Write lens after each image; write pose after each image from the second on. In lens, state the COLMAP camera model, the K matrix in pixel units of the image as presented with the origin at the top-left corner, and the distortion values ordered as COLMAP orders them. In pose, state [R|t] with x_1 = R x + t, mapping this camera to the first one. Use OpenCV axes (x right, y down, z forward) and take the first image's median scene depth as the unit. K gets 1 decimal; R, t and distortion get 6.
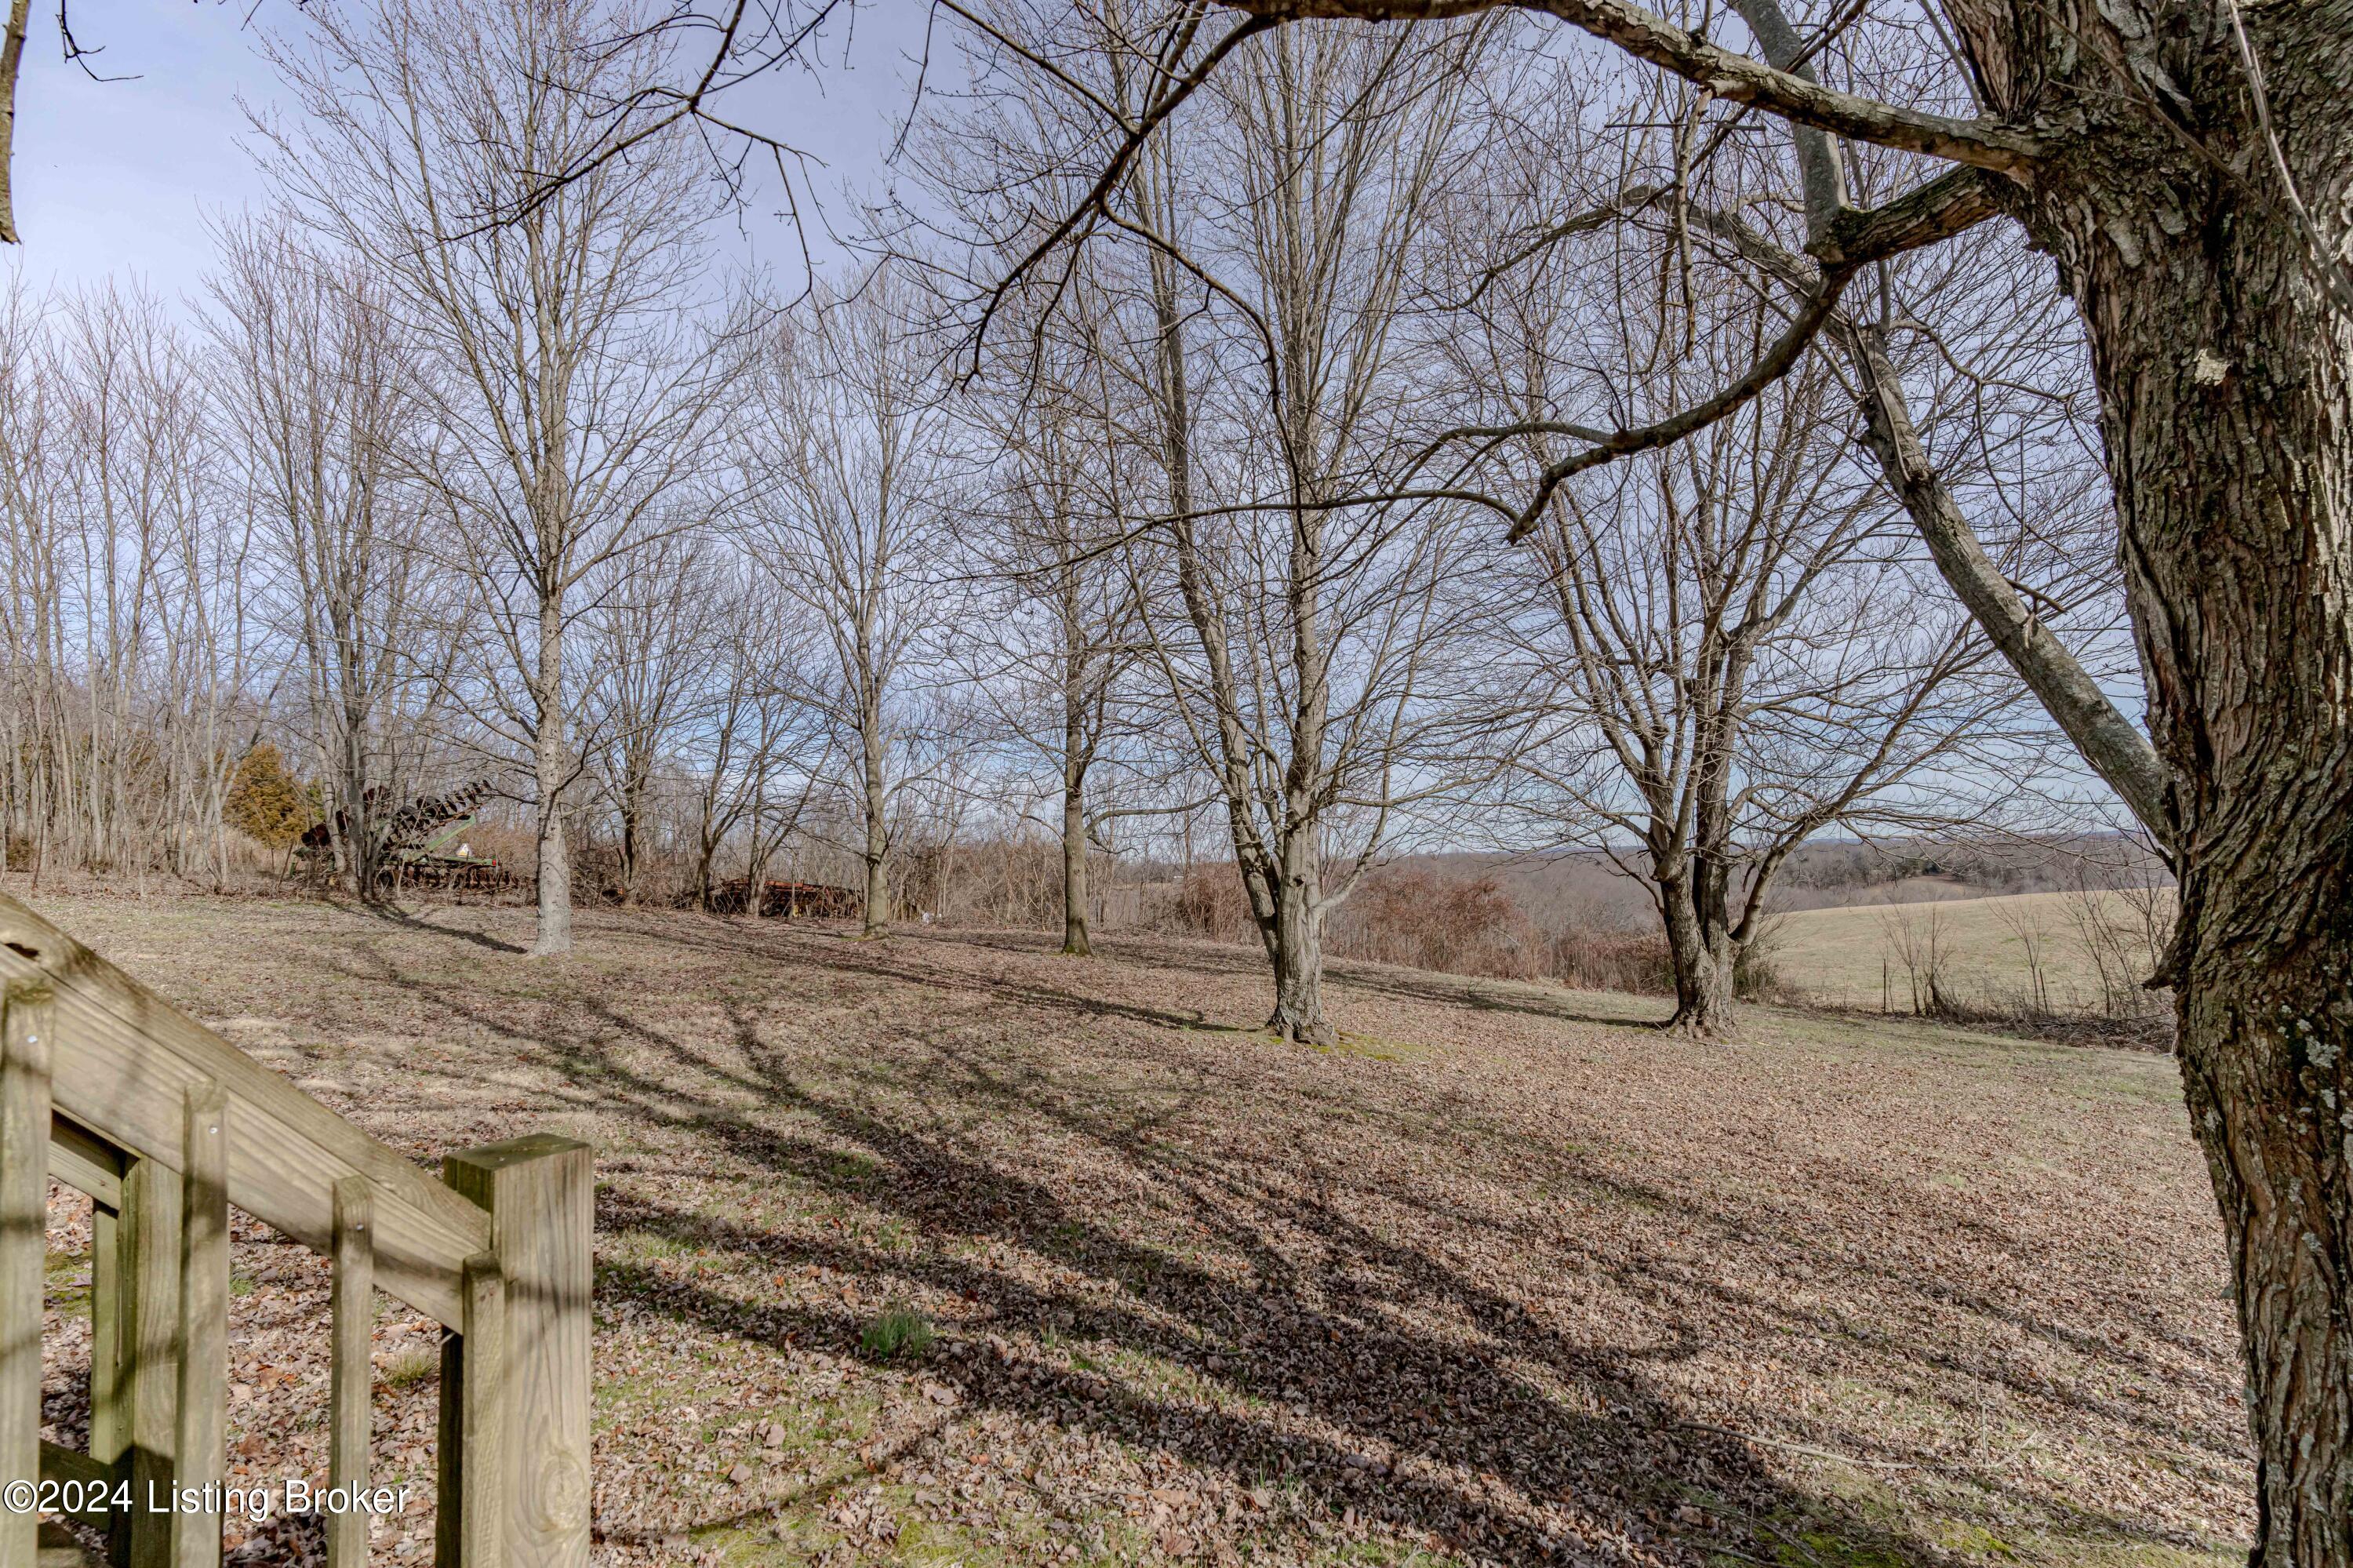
lens RADIAL K [[1141.6, 0, 1160.0], [0, 1141.6, 773.3], [0, 0, 1]] dist [0.003602, 0.001441]
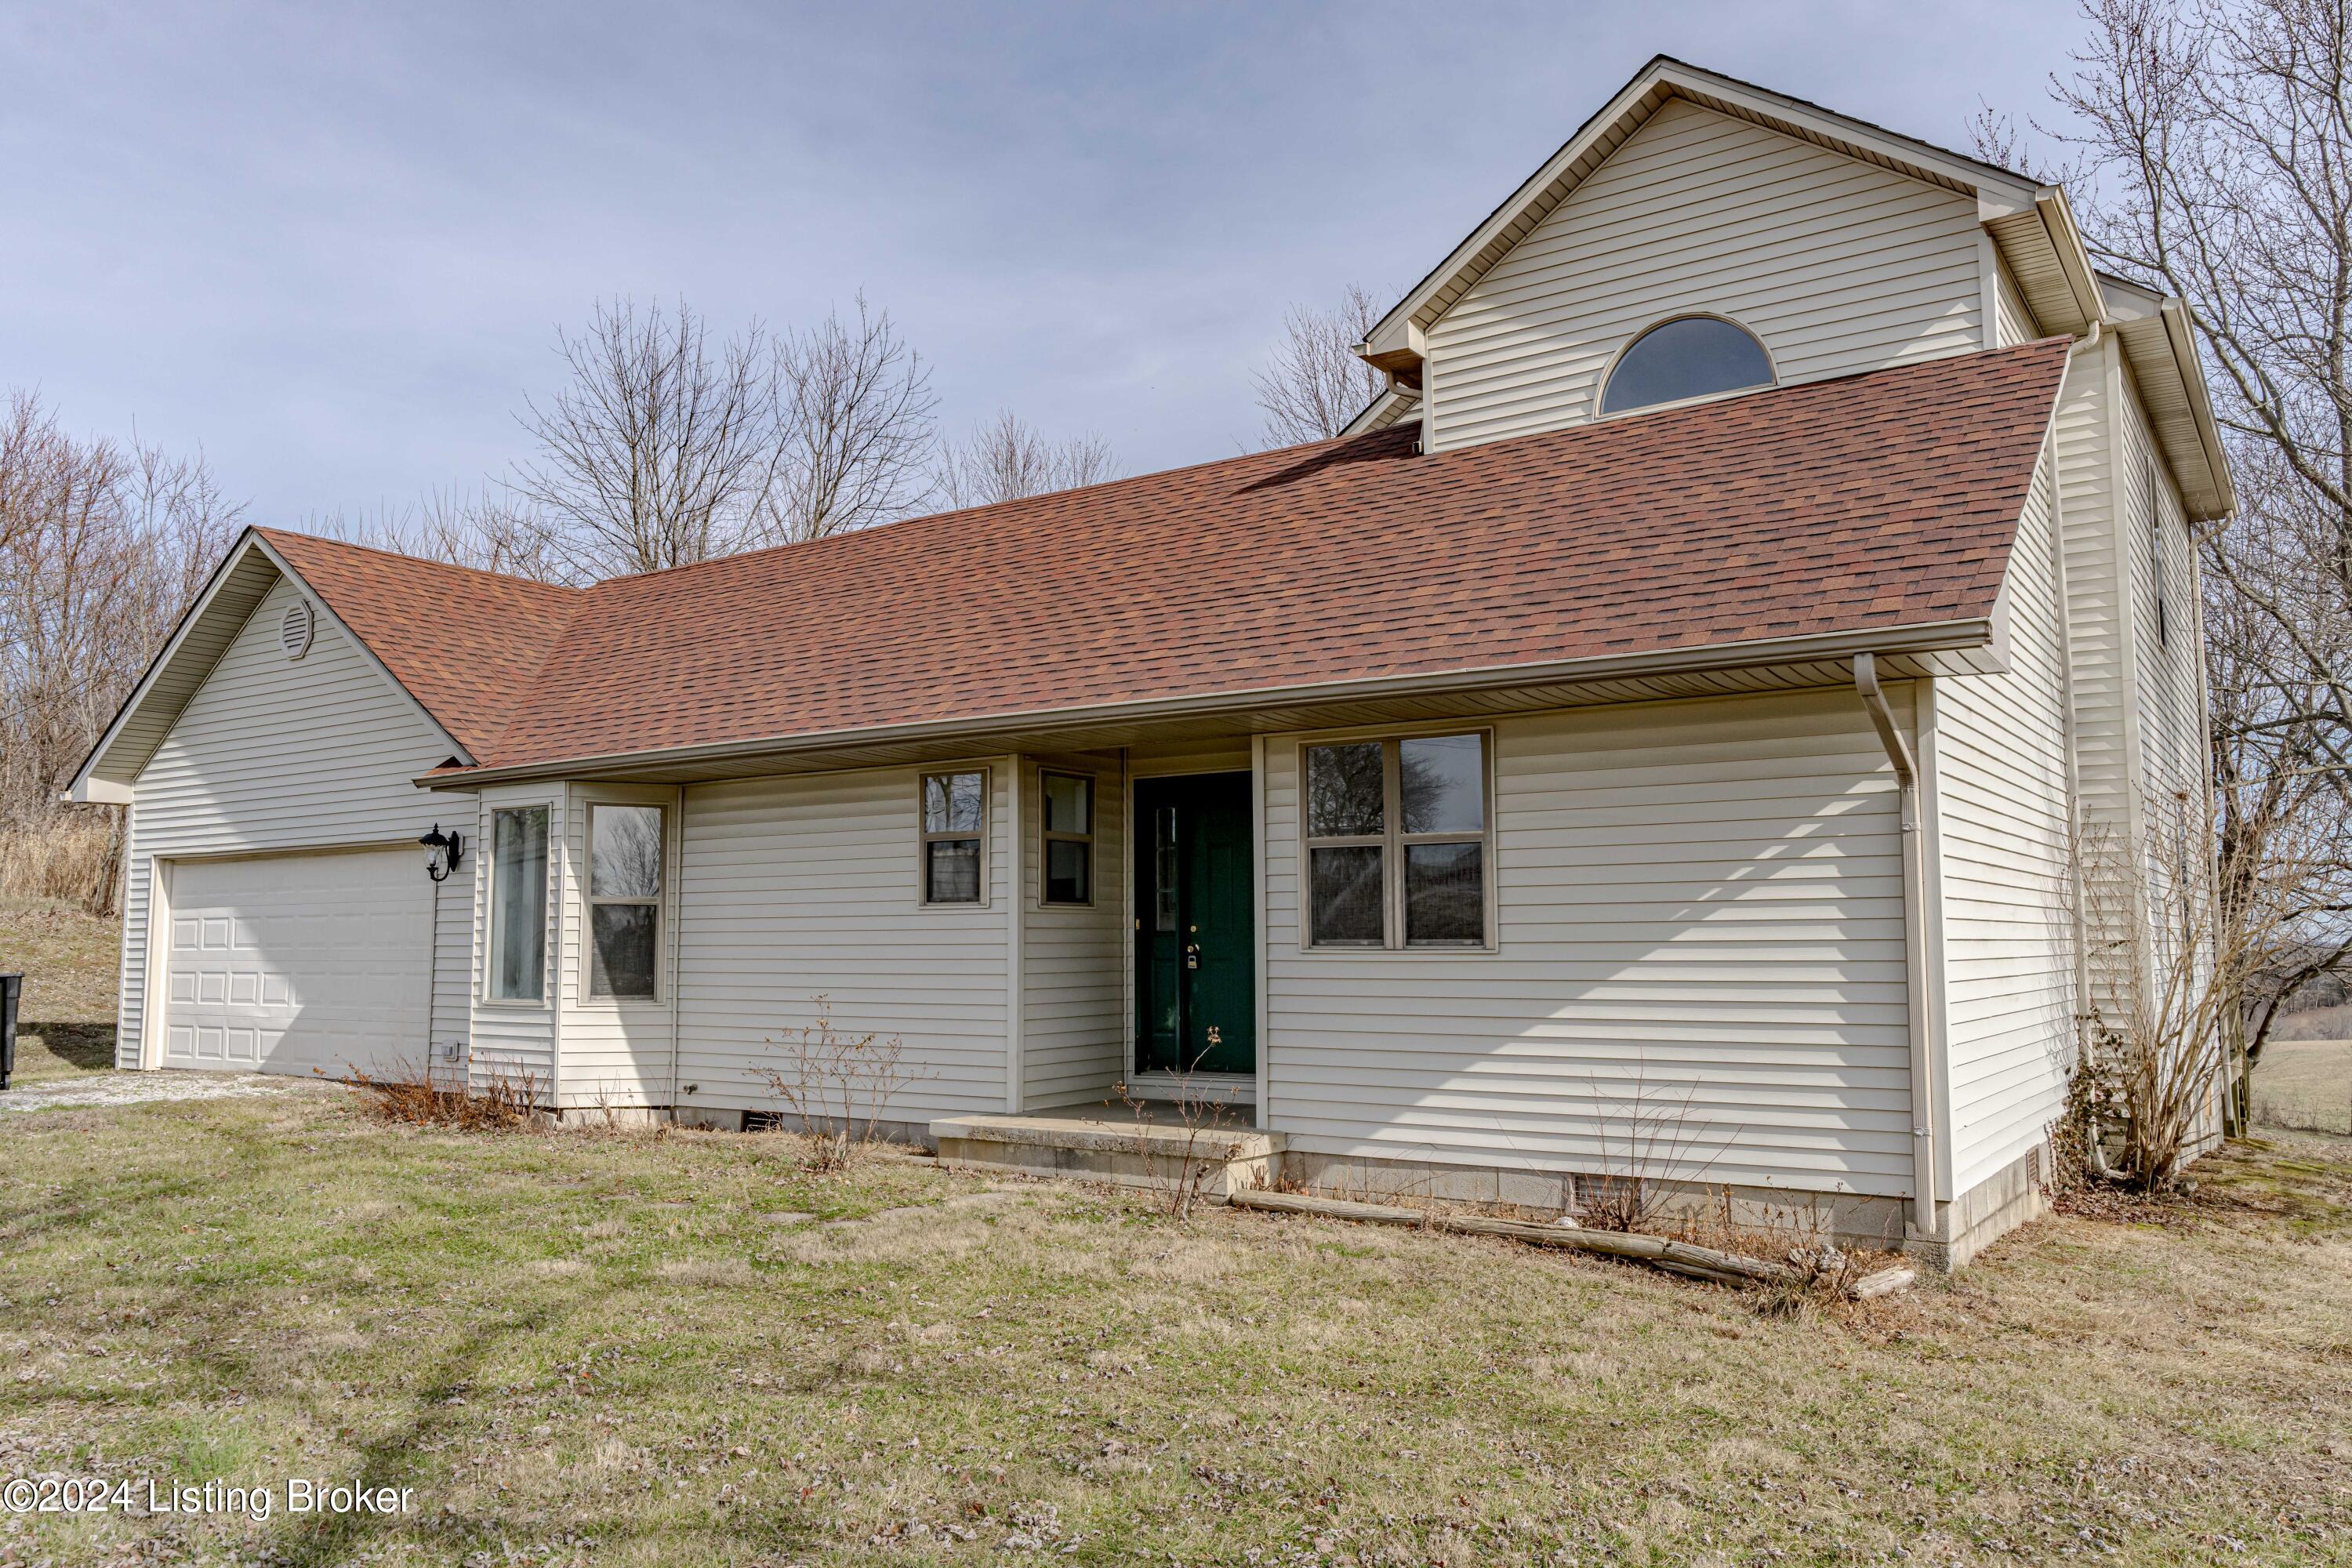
lens RADIAL K [[1698.6, 0, 1190.1], [0, 1698.6, 790.1], [0, 0, 1]] dist [0.010224, 0.008915]
pose [[0.999370, 0.023922, -0.026224, -0.708586], [-0.024245, 0.999633, -0.012072, -0.116299], [0.025926, 0.012700, 0.999583, -1.068427]]
